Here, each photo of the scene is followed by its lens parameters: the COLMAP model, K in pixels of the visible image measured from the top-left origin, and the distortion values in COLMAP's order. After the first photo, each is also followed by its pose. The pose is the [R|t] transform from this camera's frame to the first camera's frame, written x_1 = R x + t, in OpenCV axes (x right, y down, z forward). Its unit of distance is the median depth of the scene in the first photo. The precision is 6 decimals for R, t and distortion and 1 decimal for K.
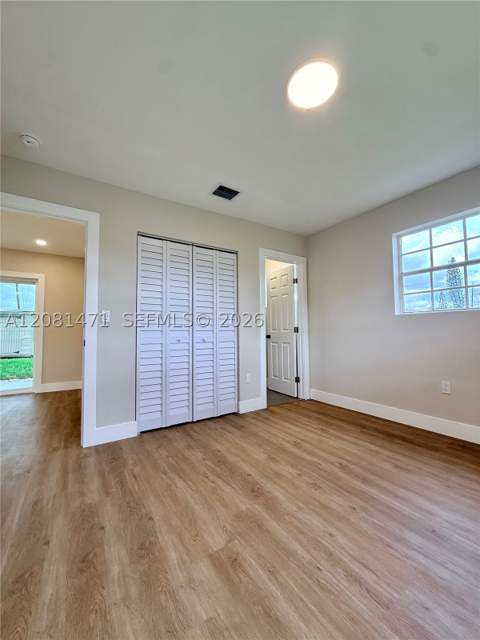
lens RADIAL K [[255.2, 0, 243.2], [0, 255.2, 316.7], [0, 0, 1]] dist [-0.001826, 0.000003]
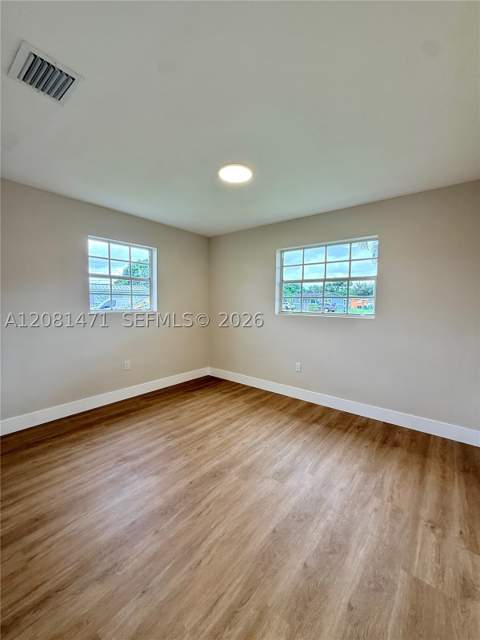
lens RADIAL K [[255.2, 0, 239.1], [0, 255.2, 320.1], [0, 0, 1]] dist [-0.001826, 0.000003]
pose [[-0.292066, -0.059563, 0.954542, -0.776282], [-0.065296, 0.996972, 0.042231, -0.079795], [-0.954167, -0.049993, -0.295071, 0.901549]]
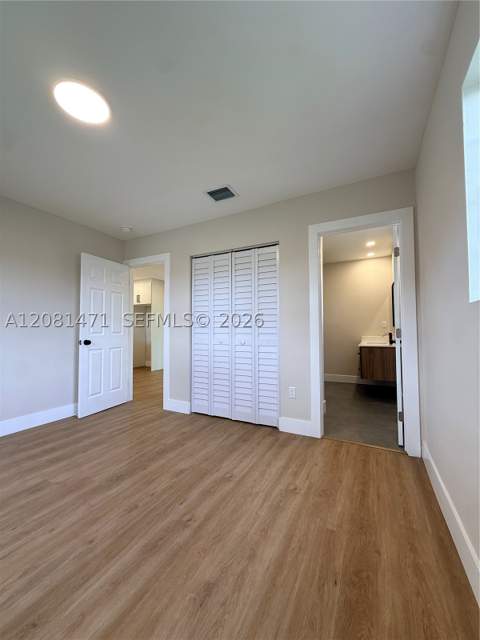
lens RADIAL K [[255.2, 0, 241.0], [0, 255.2, 317.6], [0, 0, 1]] dist [-0.001826, 0.000003]
pose [[0.487175, -0.032326, -0.872706, 0.945987], [0.053738, 0.998531, -0.006988, -0.002016], [0.871649, -0.043493, 0.488197, 0.666040]]
